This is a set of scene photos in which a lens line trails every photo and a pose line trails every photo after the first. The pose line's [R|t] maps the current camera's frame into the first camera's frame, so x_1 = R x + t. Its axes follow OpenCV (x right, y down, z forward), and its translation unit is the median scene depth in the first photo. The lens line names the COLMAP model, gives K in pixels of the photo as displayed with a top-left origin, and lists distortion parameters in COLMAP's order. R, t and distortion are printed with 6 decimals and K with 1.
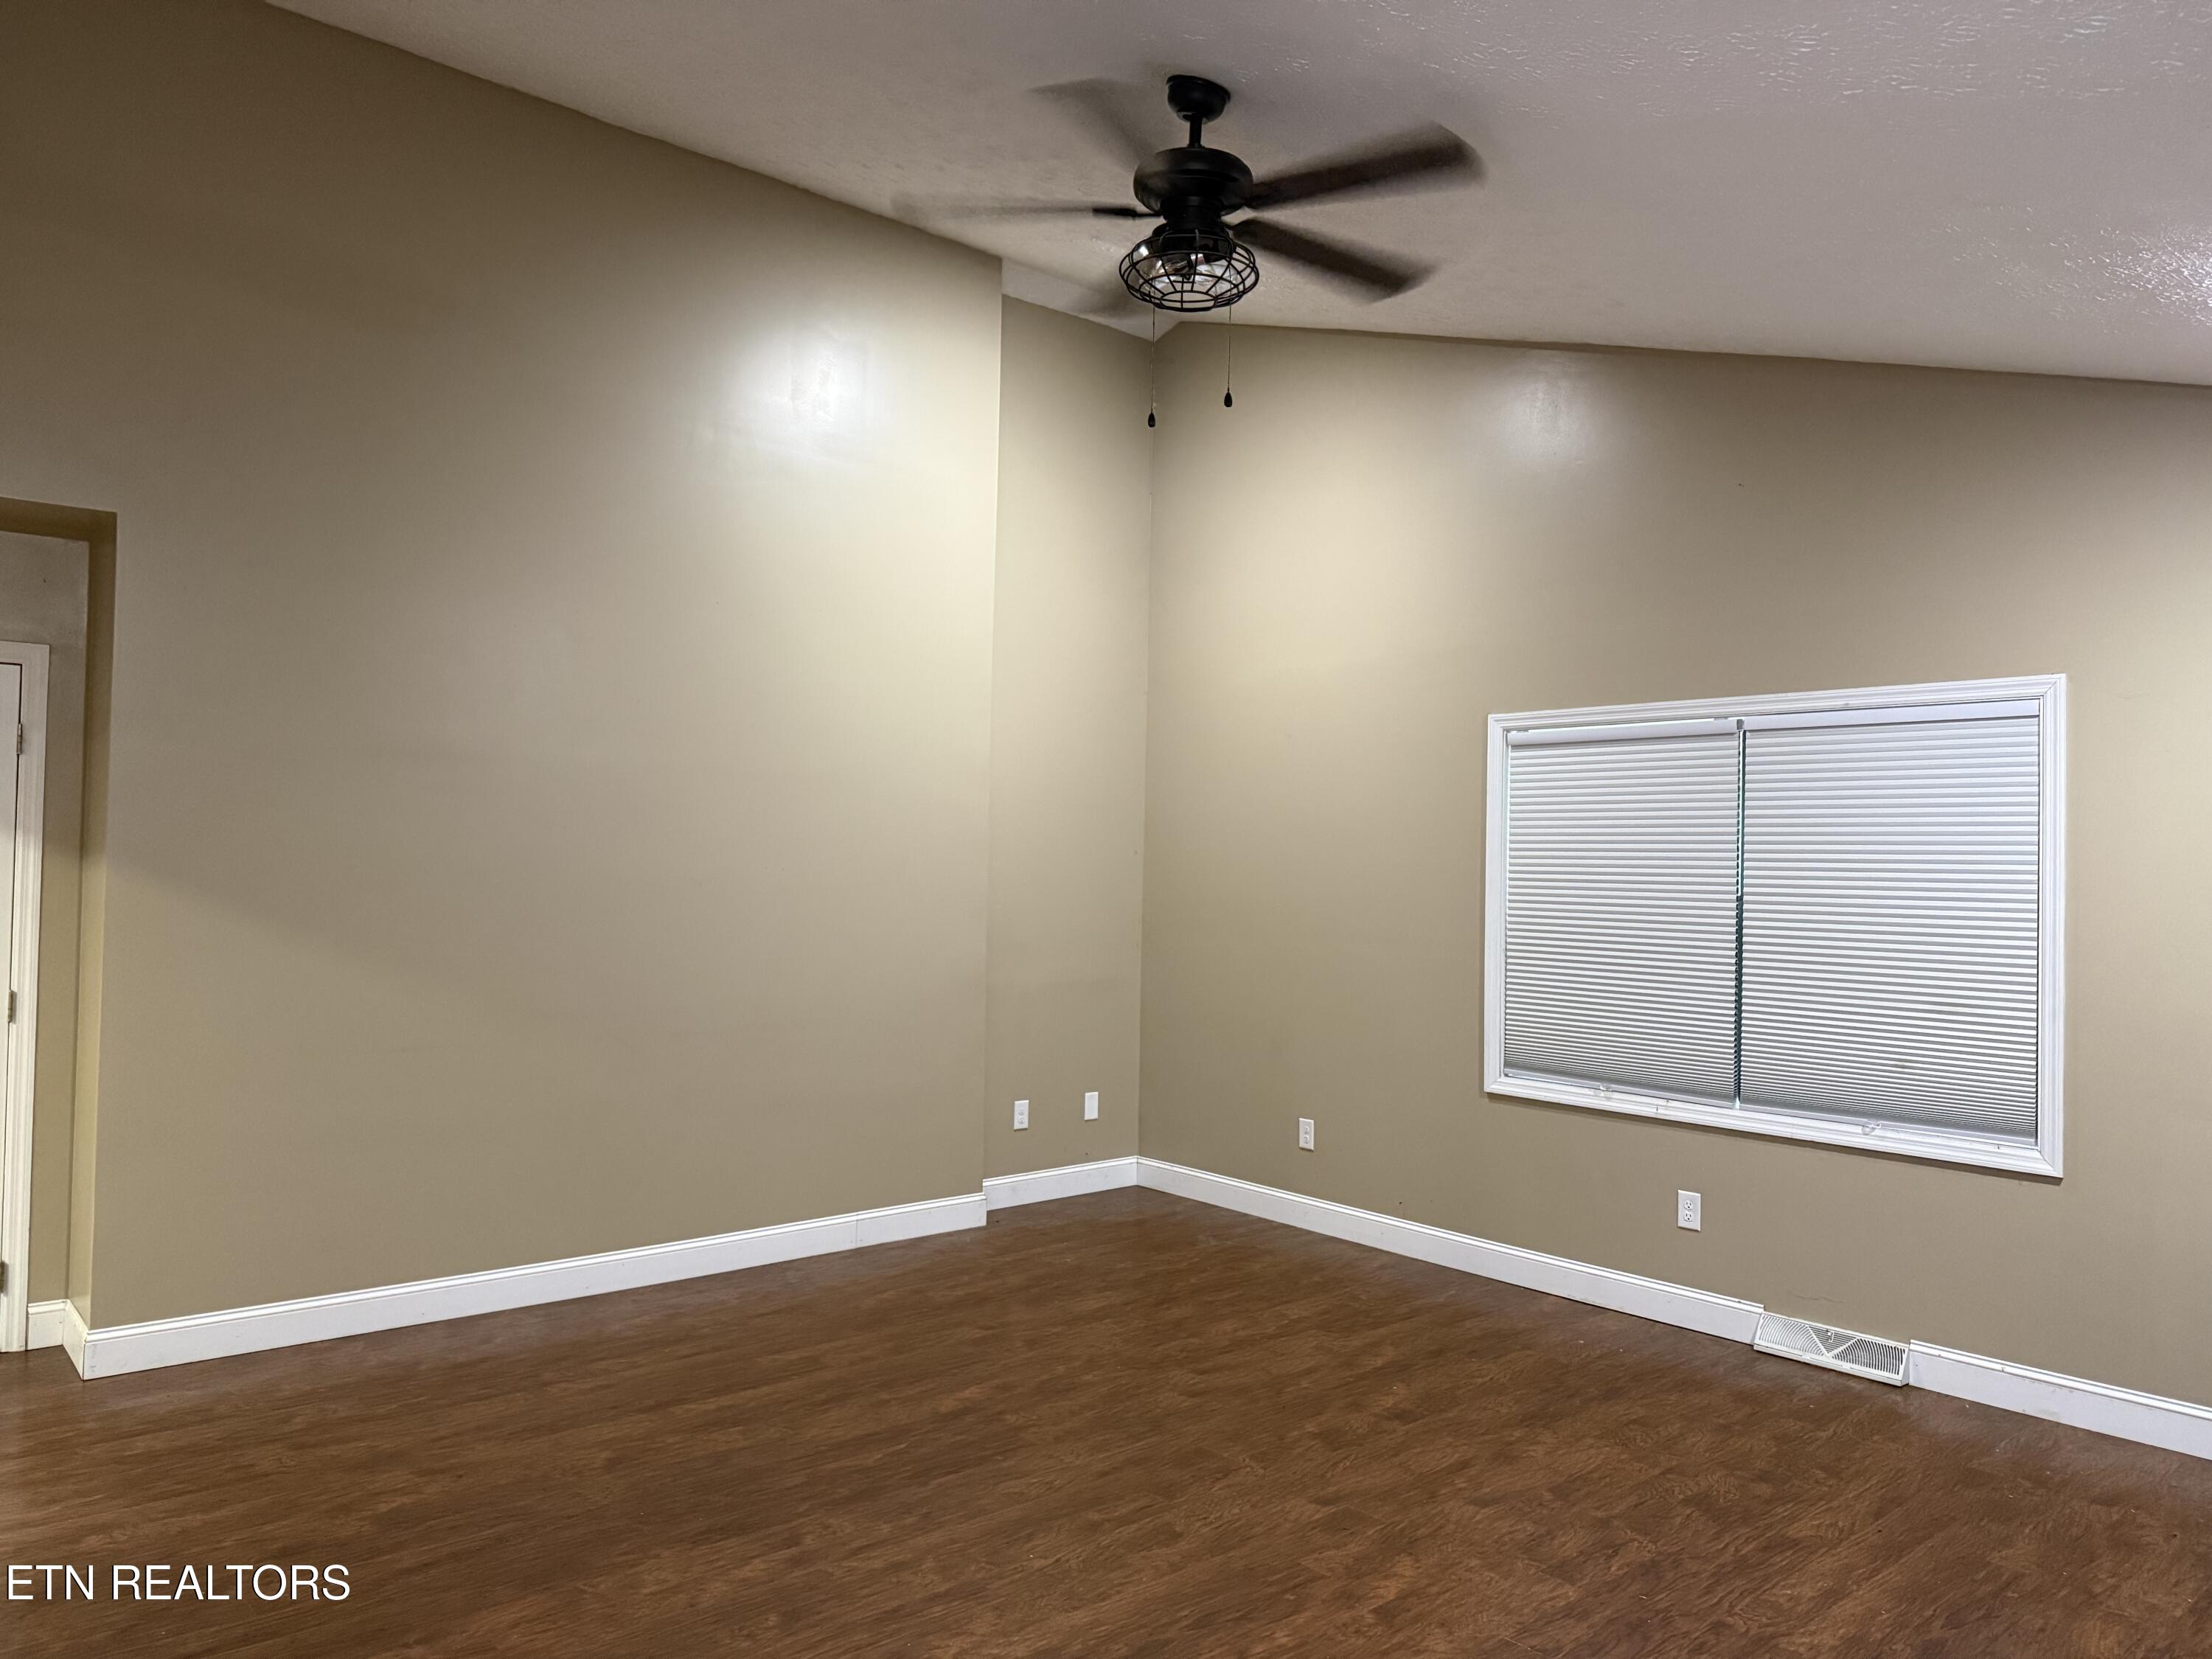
lens RADIAL K [[1544.2, 0, 1125.7], [0, 1544.2, 824.4], [0, 0, 1]] dist [0.032778, -0.046343]
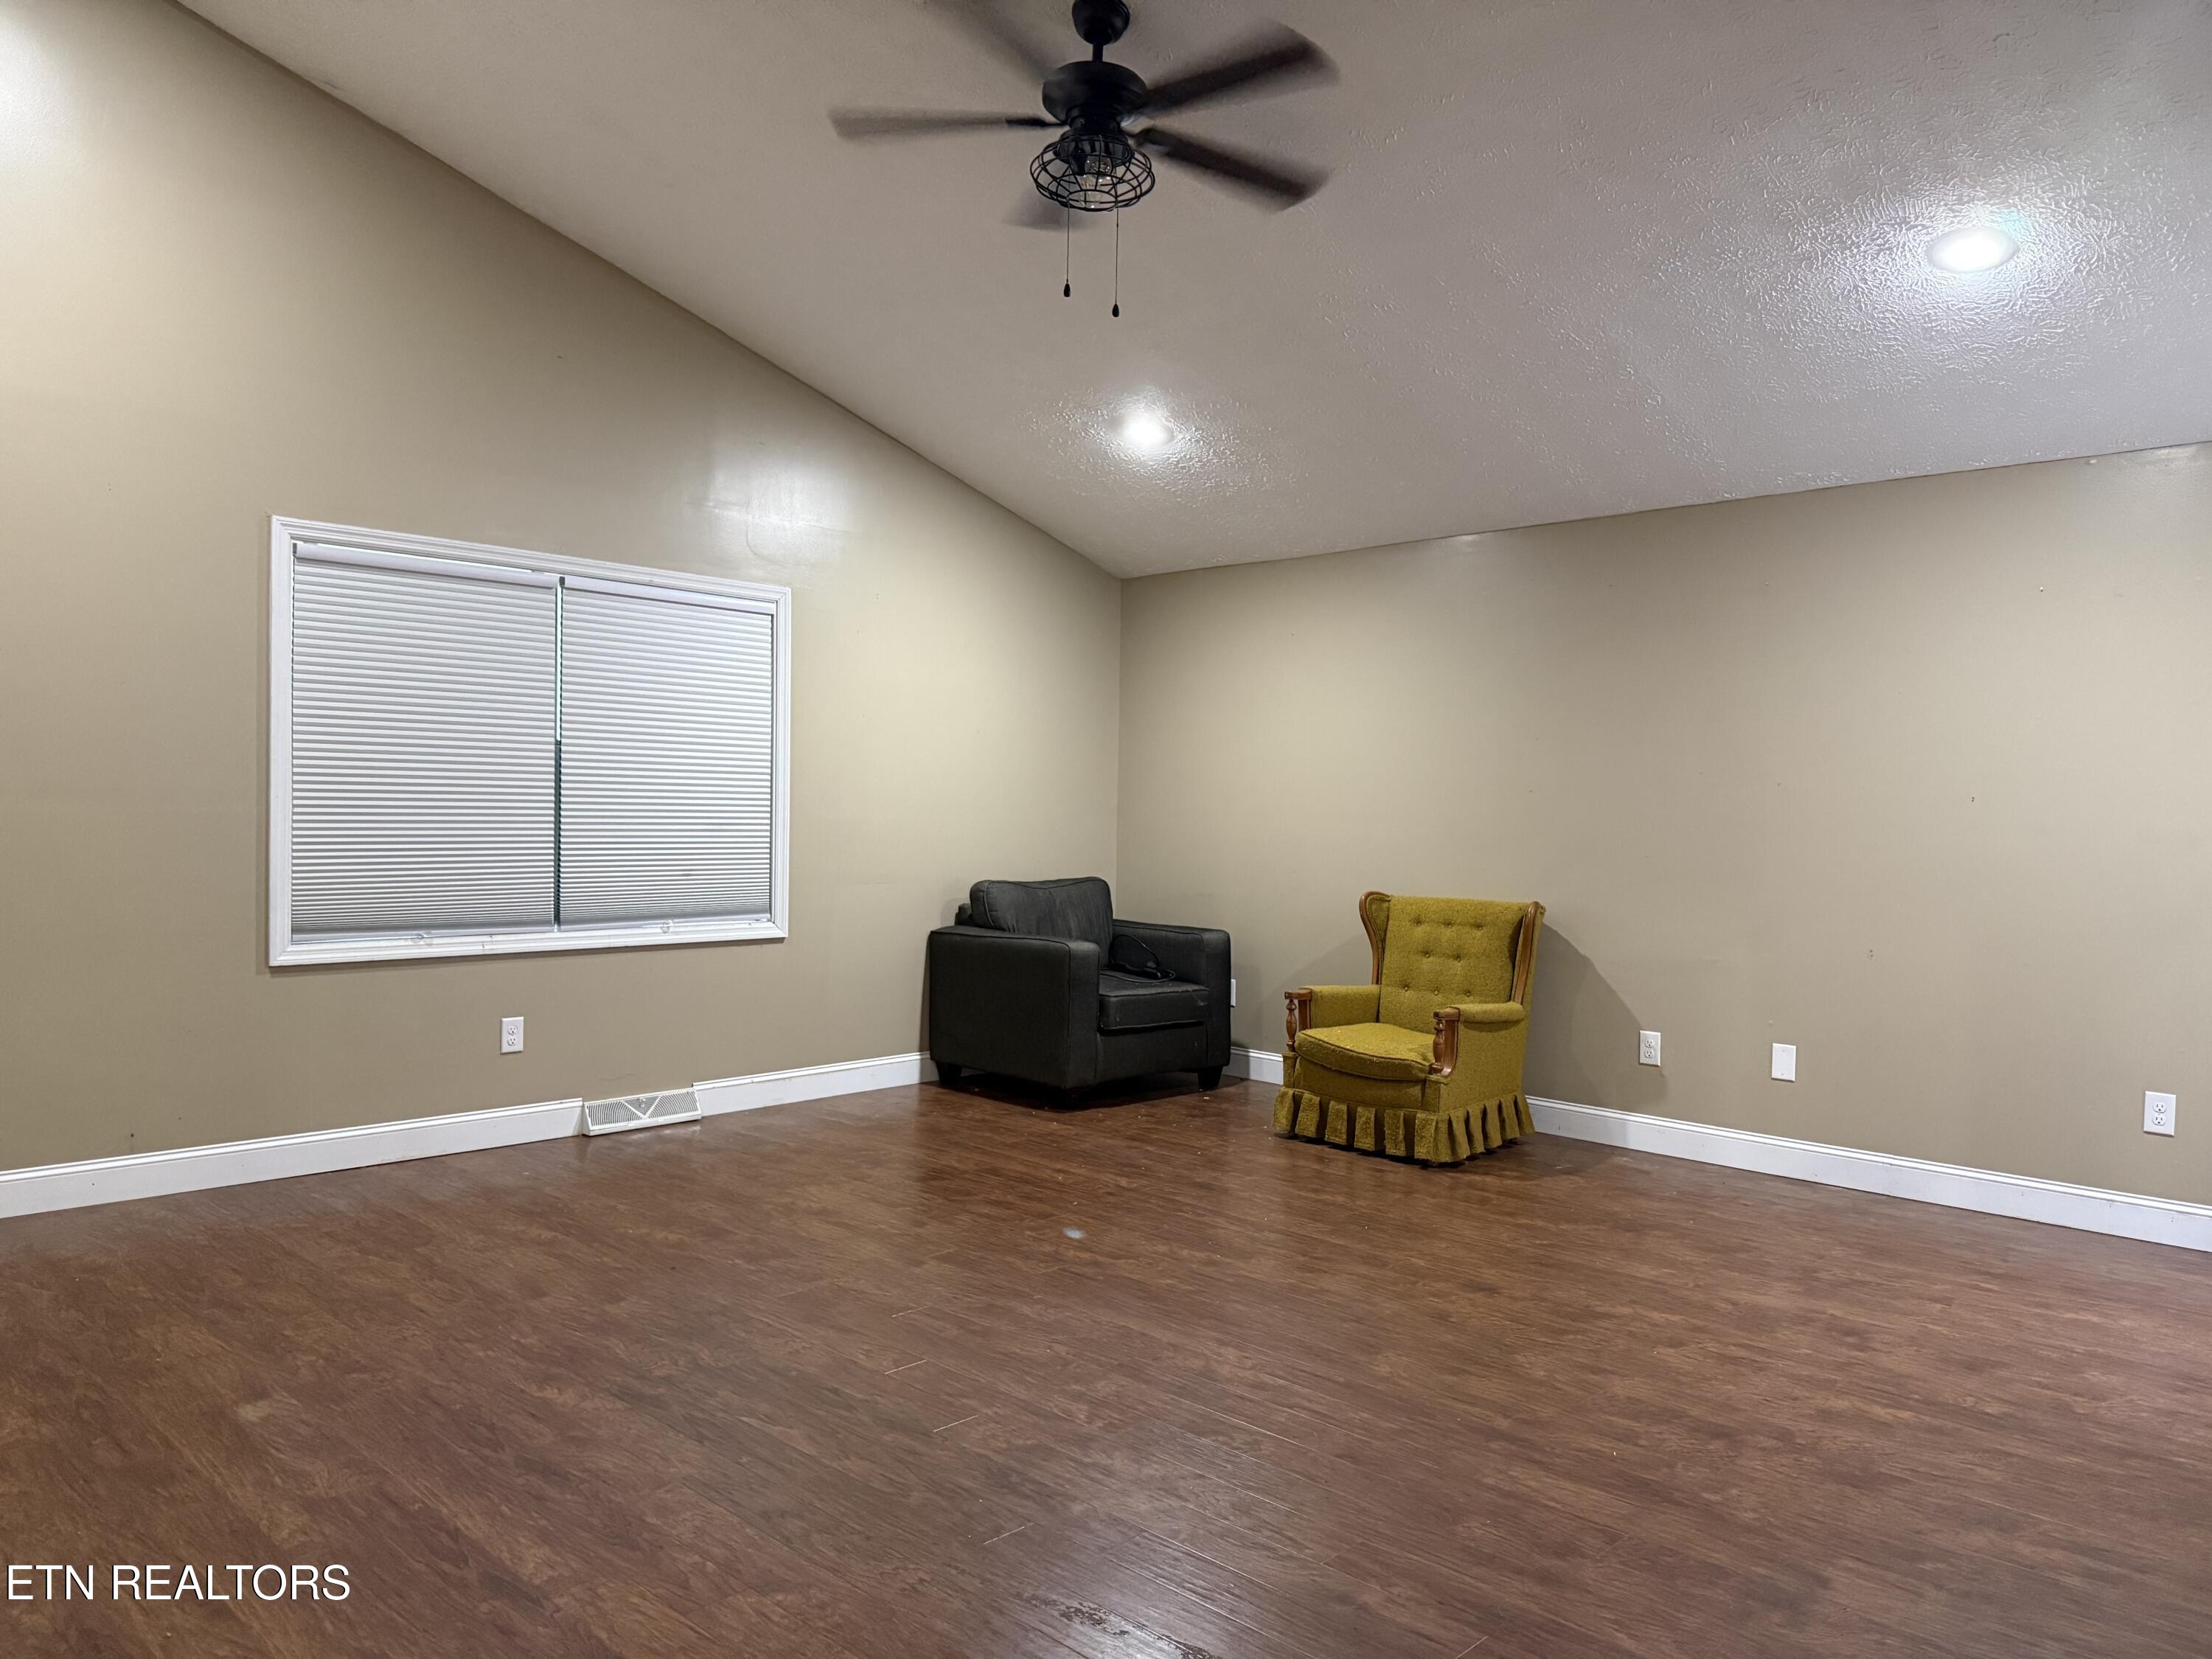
lens RADIAL K [[1544.2, 0, 1099.8], [0, 1544.2, 834.2], [0, 0, 1]] dist [0.032778, -0.046343]
pose [[-0.069219, -0.043522, 0.996652, -0.781116], [-0.050713, 0.997910, 0.040055, 0.053986], [-0.996312, -0.047770, -0.071282, 0.750422]]
